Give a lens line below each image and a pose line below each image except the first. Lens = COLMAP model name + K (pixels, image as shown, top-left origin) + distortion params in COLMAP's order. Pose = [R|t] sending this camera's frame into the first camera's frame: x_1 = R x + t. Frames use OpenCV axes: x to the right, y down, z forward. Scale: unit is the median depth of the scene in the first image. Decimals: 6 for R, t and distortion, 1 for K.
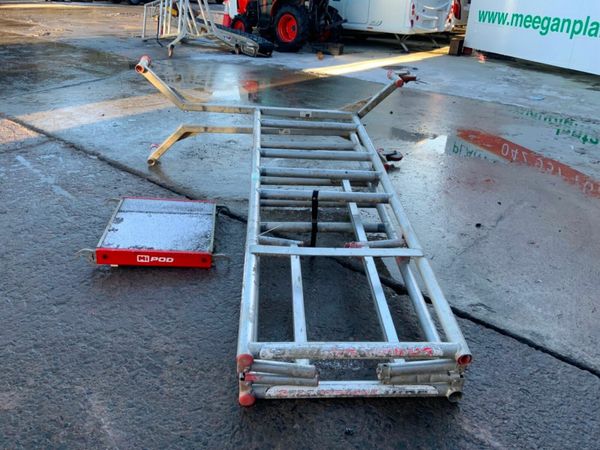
lens RADIAL K [[497.6, 0, 300.2], [0, 497.6, 225.9], [0, 0, 1]] dist [0.091832, -0.167253]
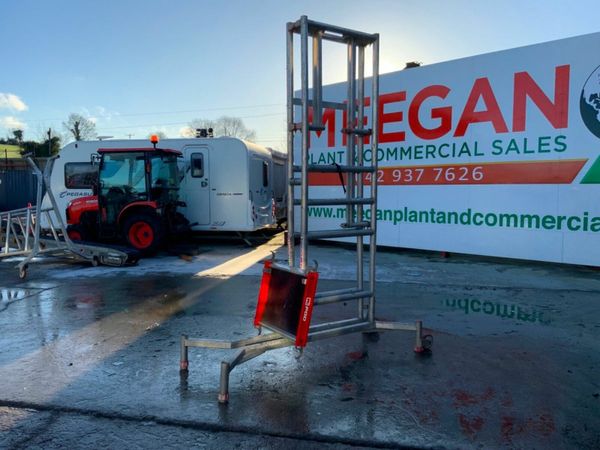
lens RADIAL K [[497.6, 0, 299.9], [0, 497.6, 228.2], [0, 0, 1]] dist [0.091832, -0.167253]
pose [[0.879172, -0.073900, 0.470739, -0.227814], [0.234409, 0.927173, -0.292237, -0.056004], [-0.414860, 0.367272, 0.832468, 0.071689]]
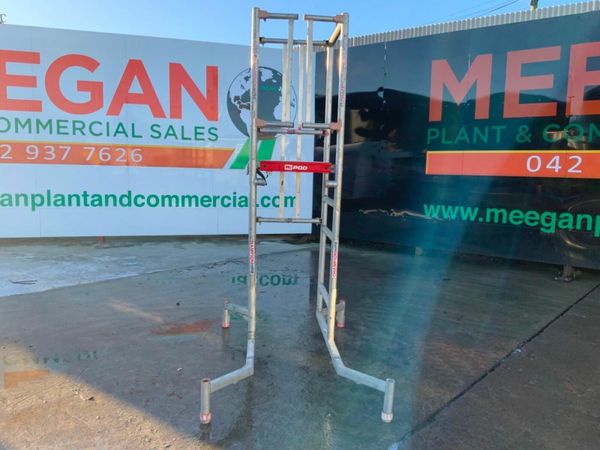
lens RADIAL K [[497.6, 0, 303.2], [0, 497.6, 226.4], [0, 0, 1]] dist [0.091832, -0.167253]
pose [[0.018075, -0.144218, 0.989381, -0.447311], [0.411658, 0.902851, 0.124084, -0.225634], [-0.911159, 0.405044, 0.075688, 0.395548]]
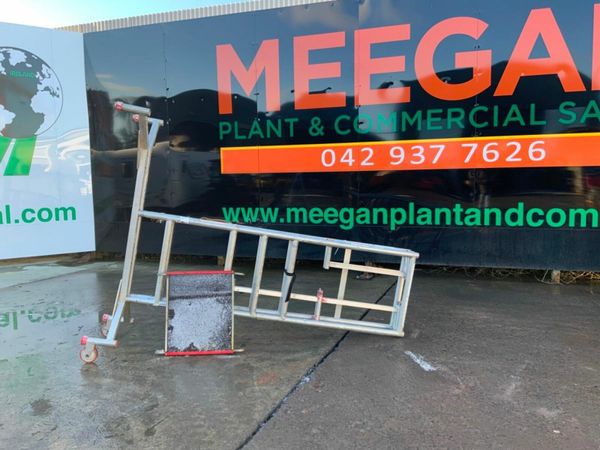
lens RADIAL K [[497.6, 0, 300.7], [0, 497.6, 226.7], [0, 0, 1]] dist [0.091832, -0.167253]
pose [[-0.308410, -0.120326, 0.943613, -0.335933], [0.417166, 0.874383, 0.247845, -0.175772], [-0.854901, 0.470081, -0.219473, 0.327477]]
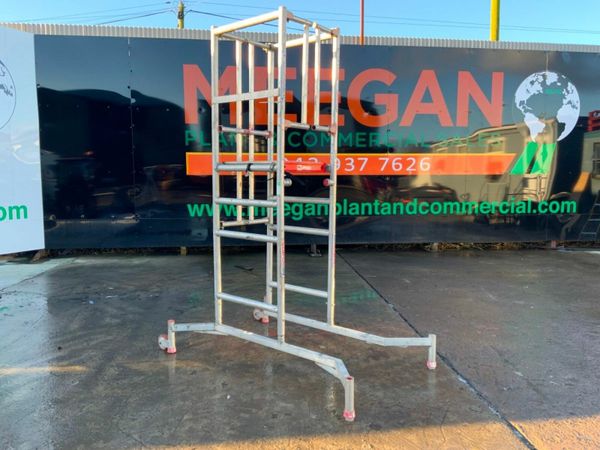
lens RADIAL K [[497.6, 0, 297.5], [0, 497.6, 228.8], [0, 0, 1]] dist [0.091832, -0.167253]
pose [[-0.692672, -0.109887, 0.712833, -0.344917], [0.292190, 0.860840, 0.416629, -0.354141], [-0.659417, 0.496869, -0.564171, 0.675608]]
